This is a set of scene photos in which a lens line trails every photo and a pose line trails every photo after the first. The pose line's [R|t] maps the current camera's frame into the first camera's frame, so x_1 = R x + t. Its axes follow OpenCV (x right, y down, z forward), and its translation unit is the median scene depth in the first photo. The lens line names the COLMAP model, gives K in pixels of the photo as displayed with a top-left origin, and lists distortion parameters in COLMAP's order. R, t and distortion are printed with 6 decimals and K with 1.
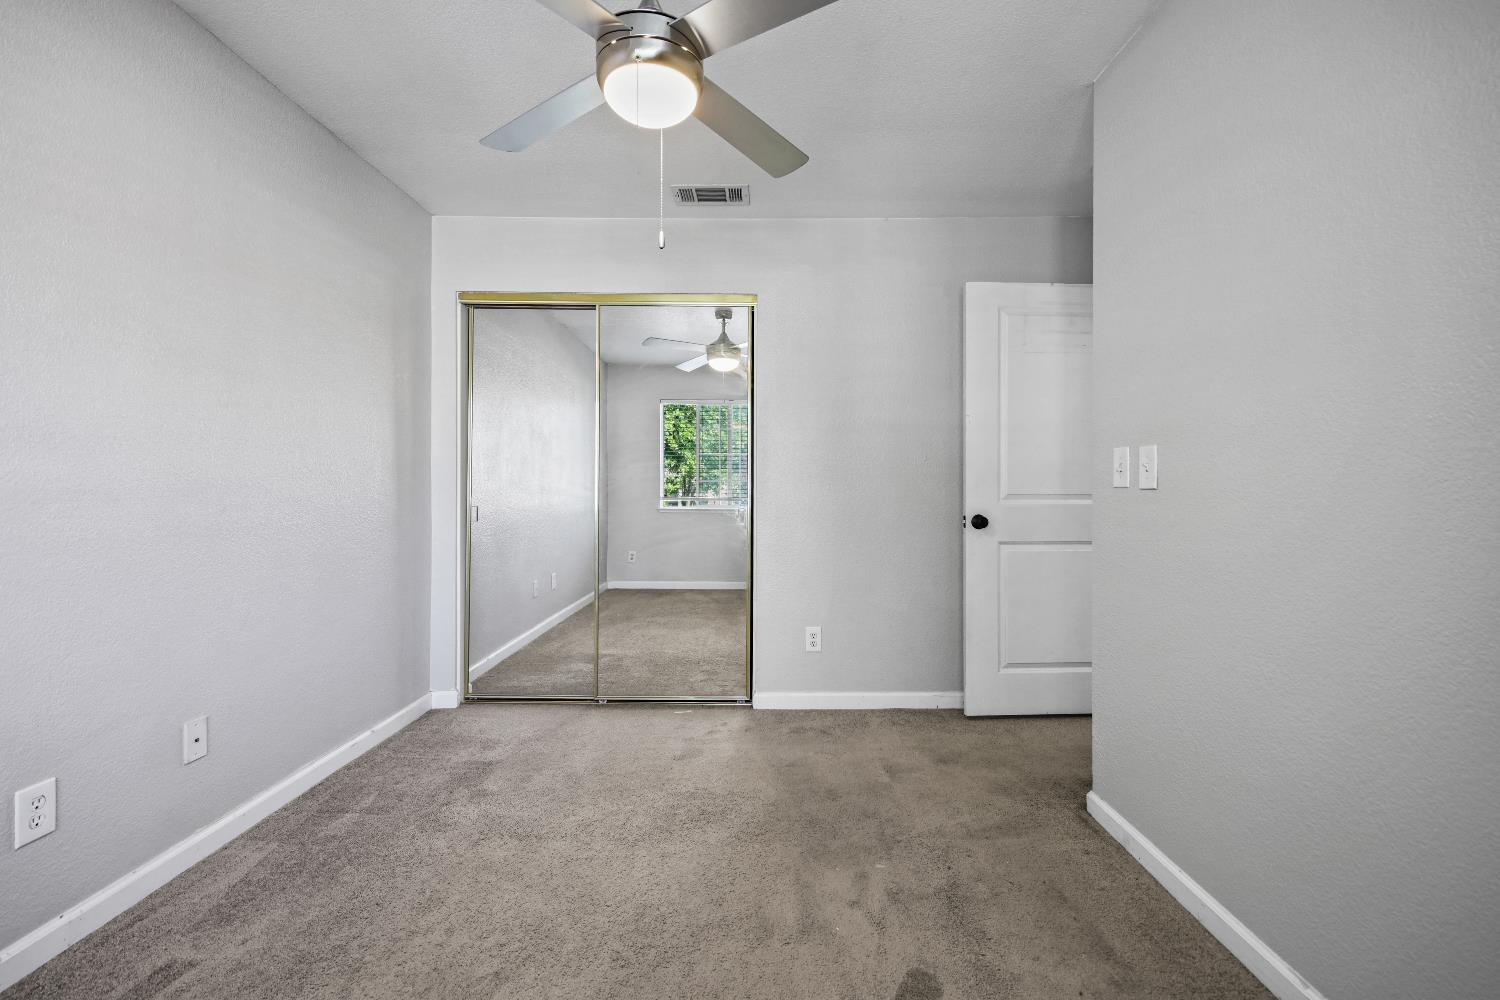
lens RADIAL K [[639.2, 0, 746.3], [0, 639.2, 499.6], [0, 0, 1]] dist [0.018343, -0.008517]
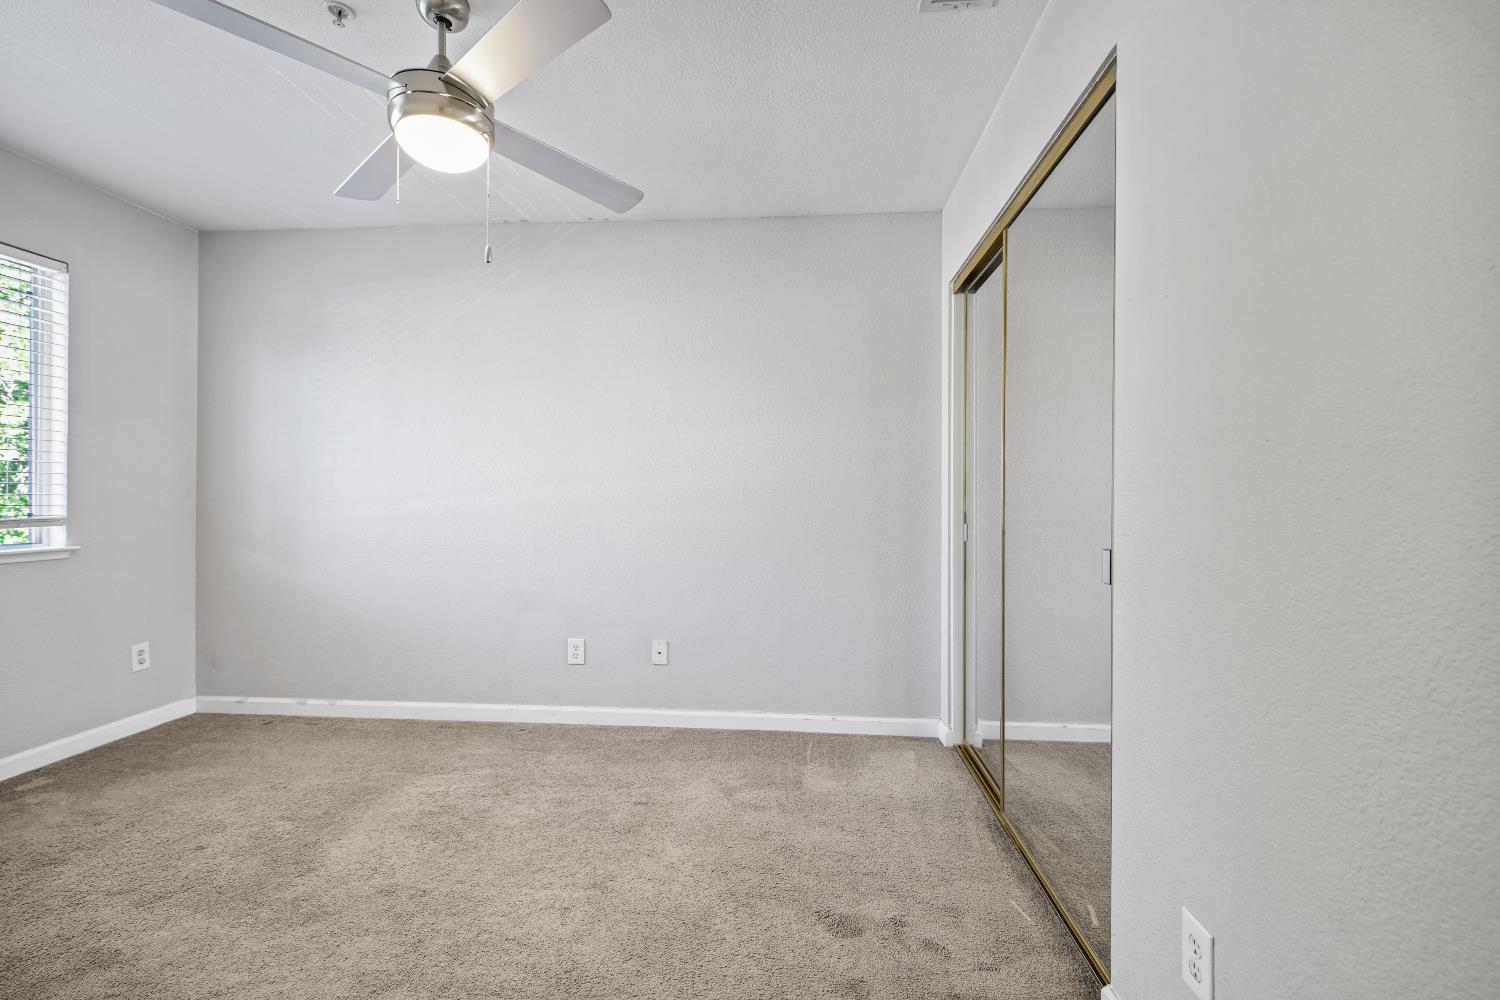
lens RADIAL K [[639.2, 0, 746.3], [0, 639.2, 499.6], [0, 0, 1]] dist [0.018343, -0.008517]
pose [[-0.073687, -0.001123, -0.997281, 0.660010], [-0.010472, 0.999945, -0.000353, -0.017124], [0.997226, 0.010417, -0.073695, 1.162983]]
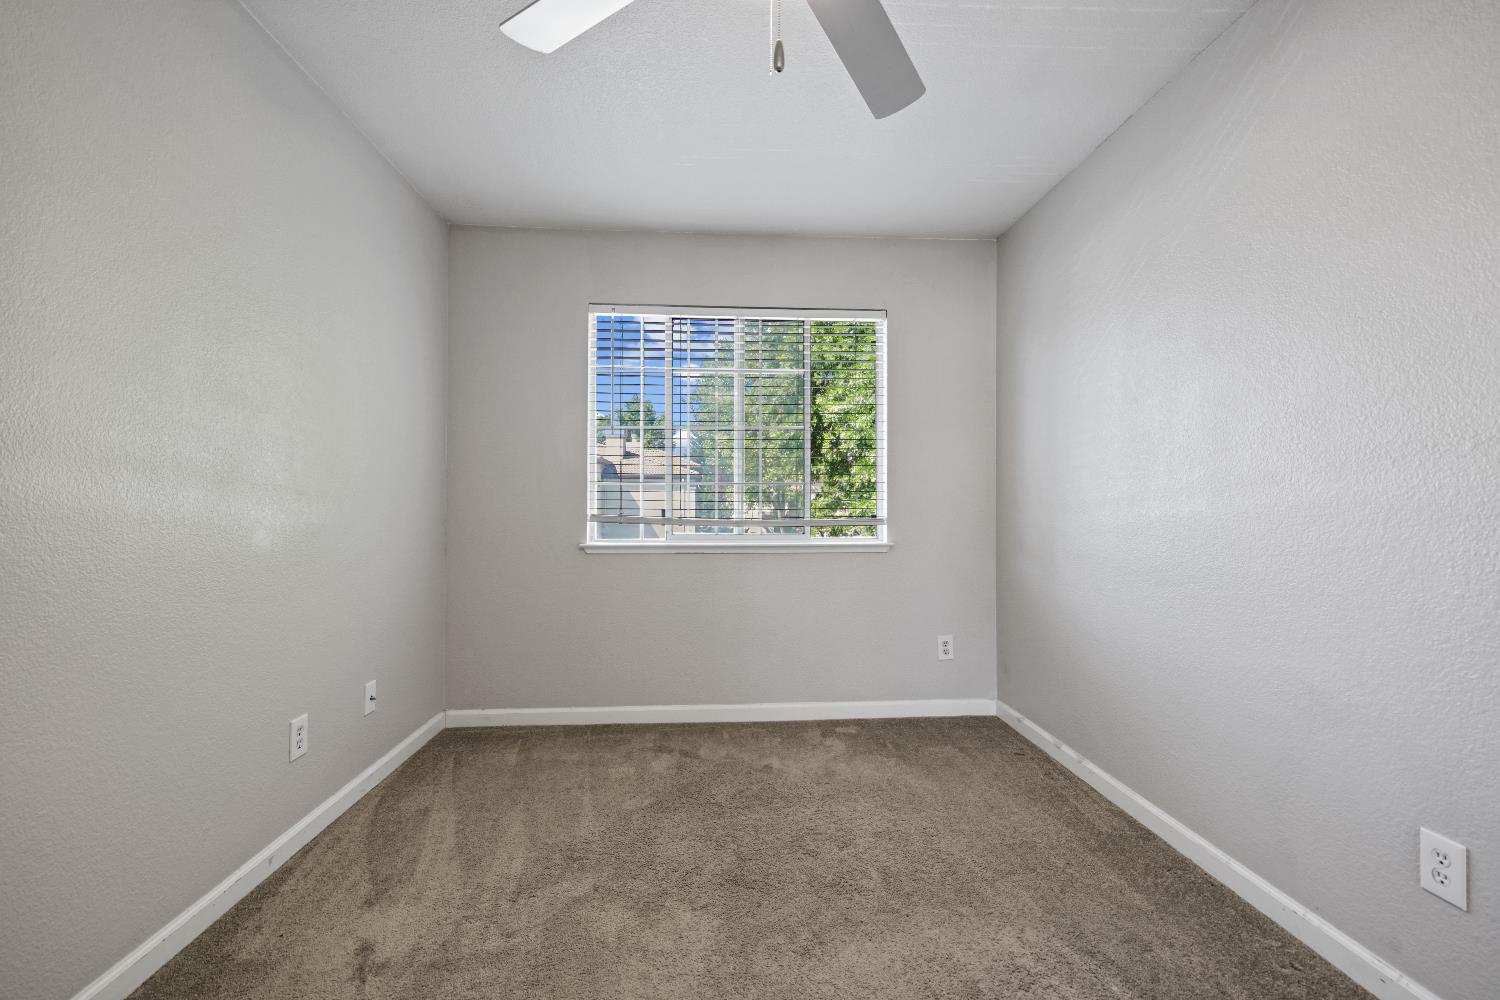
lens RADIAL K [[639.2, 0, 746.3], [0, 639.2, 499.6], [0, 0, 1]] dist [0.018343, -0.008517]
pose [[-0.995891, -0.003489, -0.090491, -0.055103], [-0.003929, 0.999981, 0.004677, -0.018157], [0.090473, 0.005013, -0.995886, 1.221858]]
